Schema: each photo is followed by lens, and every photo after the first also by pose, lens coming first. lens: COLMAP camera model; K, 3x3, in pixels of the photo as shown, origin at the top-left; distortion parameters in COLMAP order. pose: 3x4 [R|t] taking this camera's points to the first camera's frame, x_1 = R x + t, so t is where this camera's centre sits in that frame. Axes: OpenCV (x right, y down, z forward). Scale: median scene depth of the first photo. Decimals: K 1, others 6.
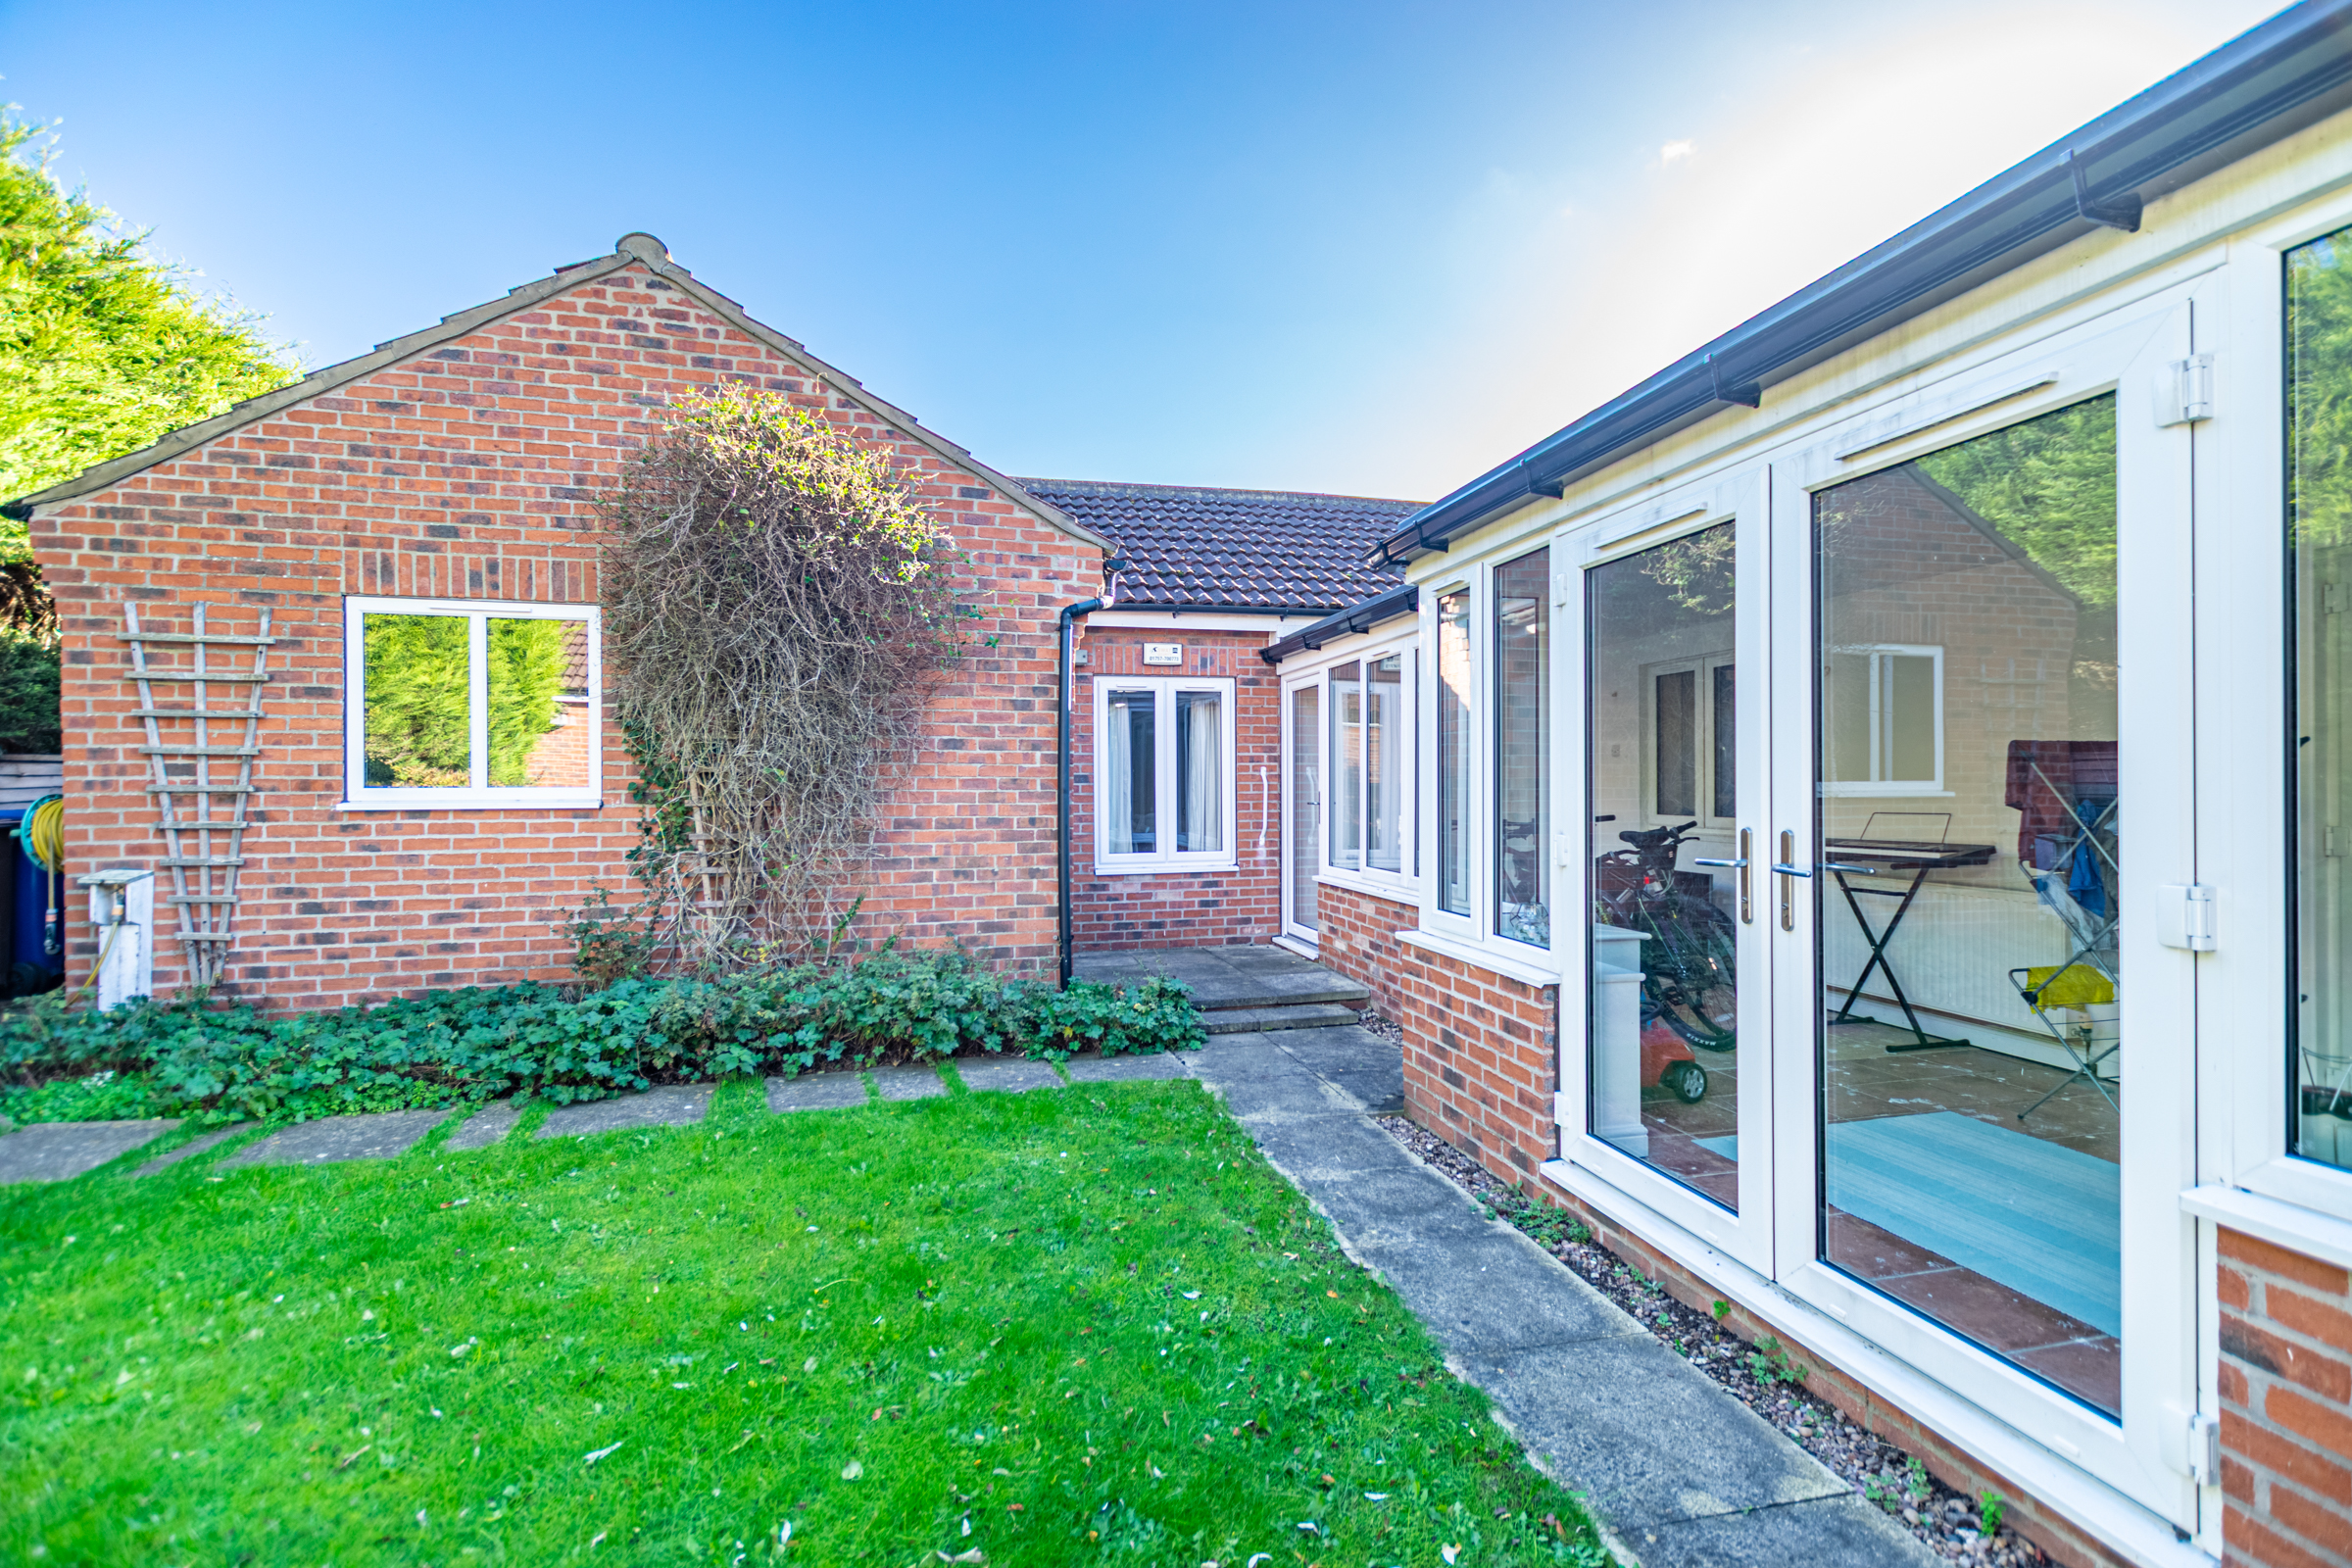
lens RADIAL K [[1015.8, 0, 1176.0], [0, 1015.8, 784.0], [0, 0, 1]] dist [0.008705, -0.000324]
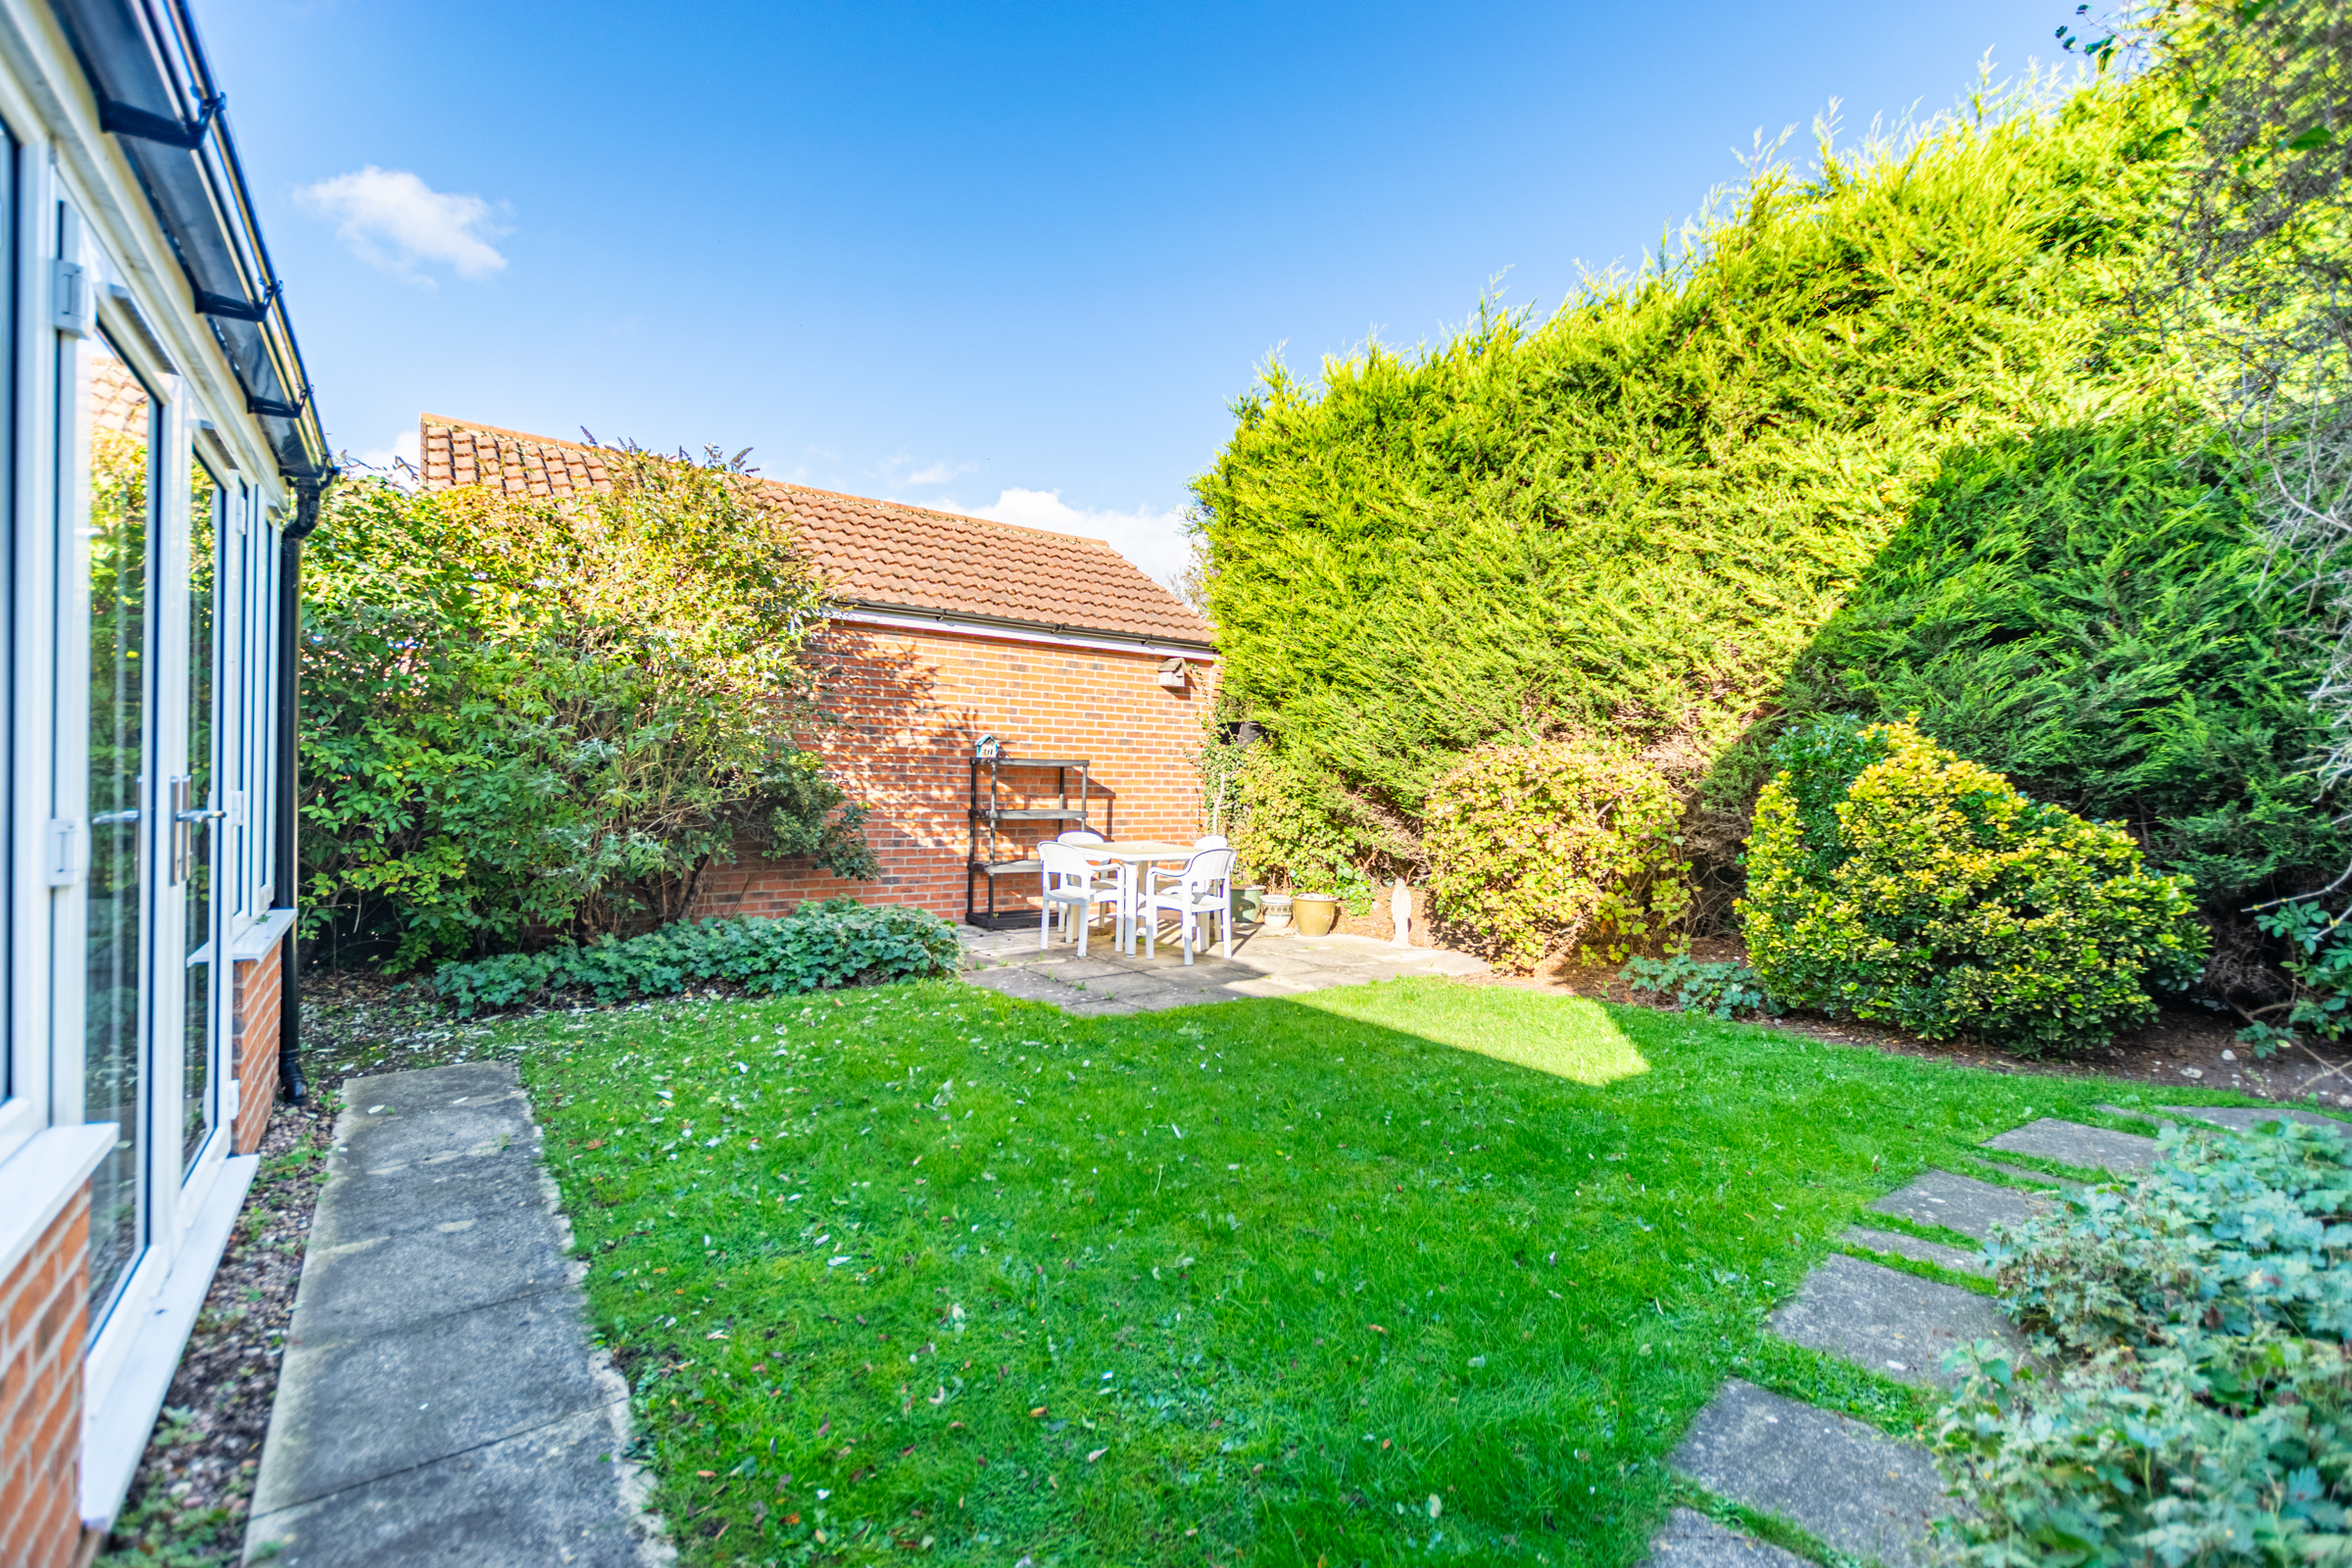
lens RADIAL K [[1015.8, 0, 1176.0], [0, 1015.8, 784.0], [0, 0, 1]] dist [0.008705, -0.000324]
pose [[-0.913782, -0.008224, -0.406122, 0.094274], [-0.014455, 0.999820, 0.012275, 0.017429], [0.405948, 0.017087, -0.913736, 1.553916]]
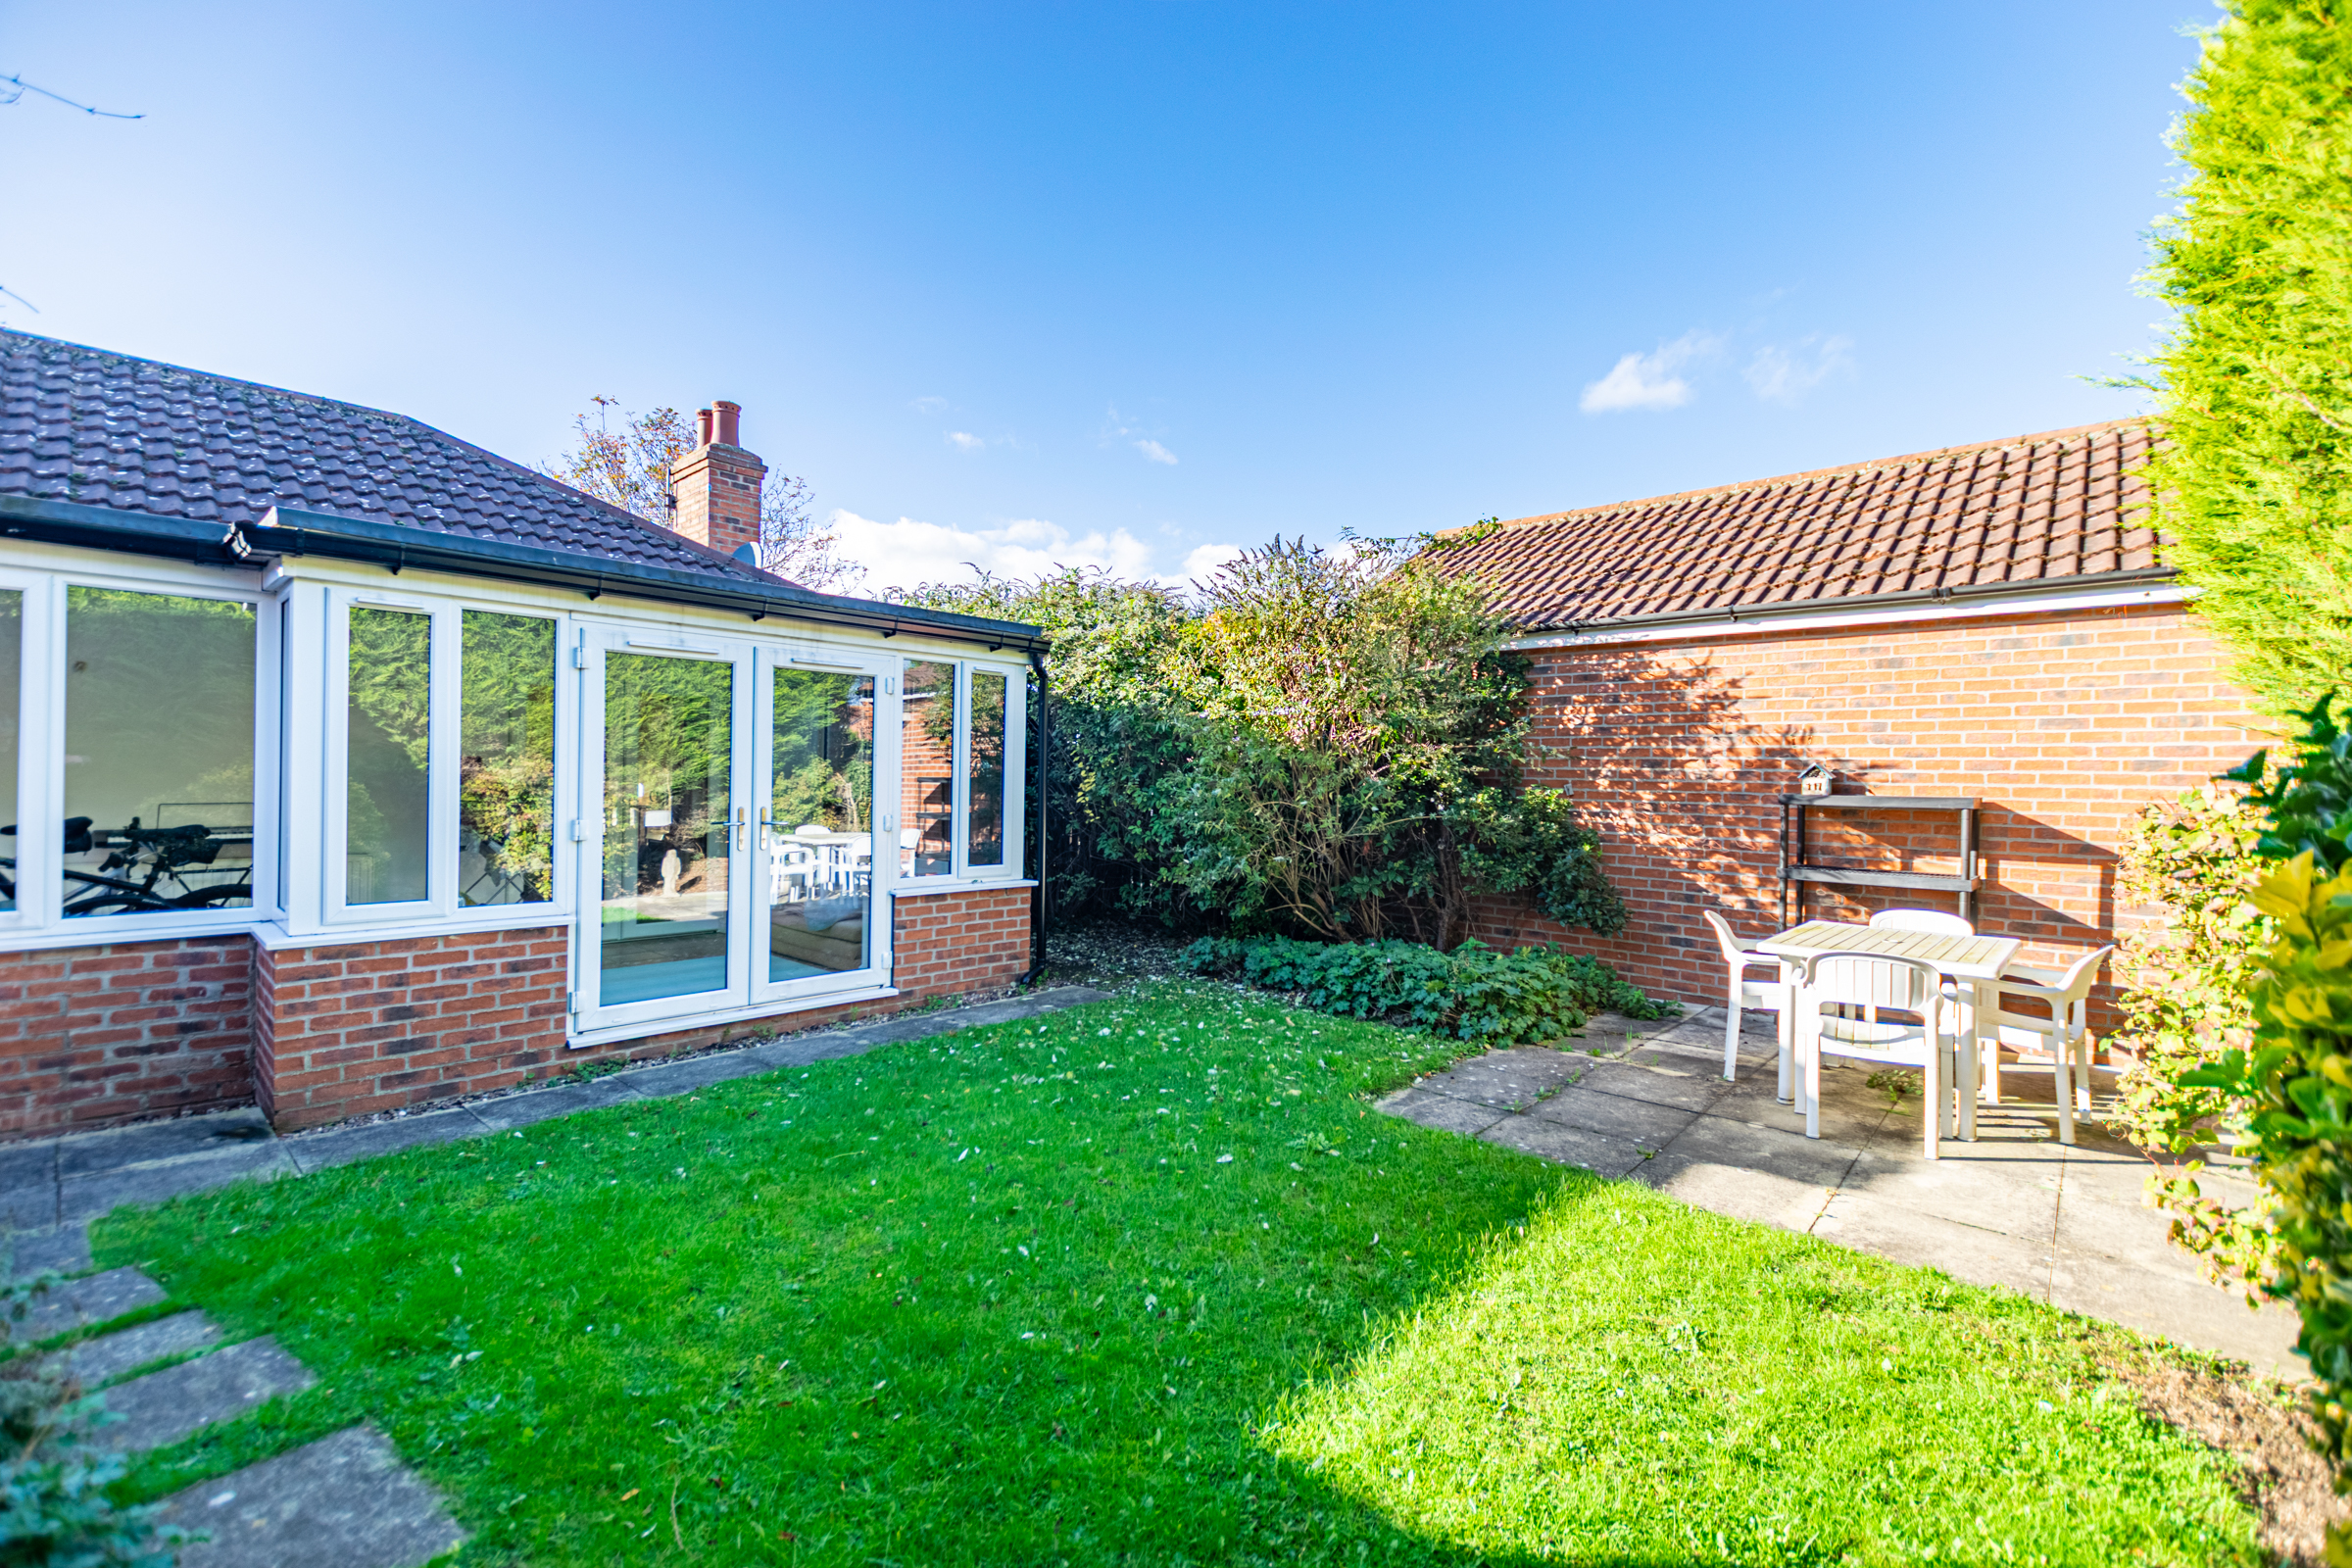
lens RADIAL K [[1015.8, 0, 1176.0], [0, 1015.8, 784.0], [0, 0, 1]] dist [0.008705, -0.000324]
pose [[-0.569450, -0.007574, 0.821991, -1.291627], [-0.011989, 0.999928, 0.000908, -0.014674], [-0.821939, -0.009337, -0.569500, 1.068349]]
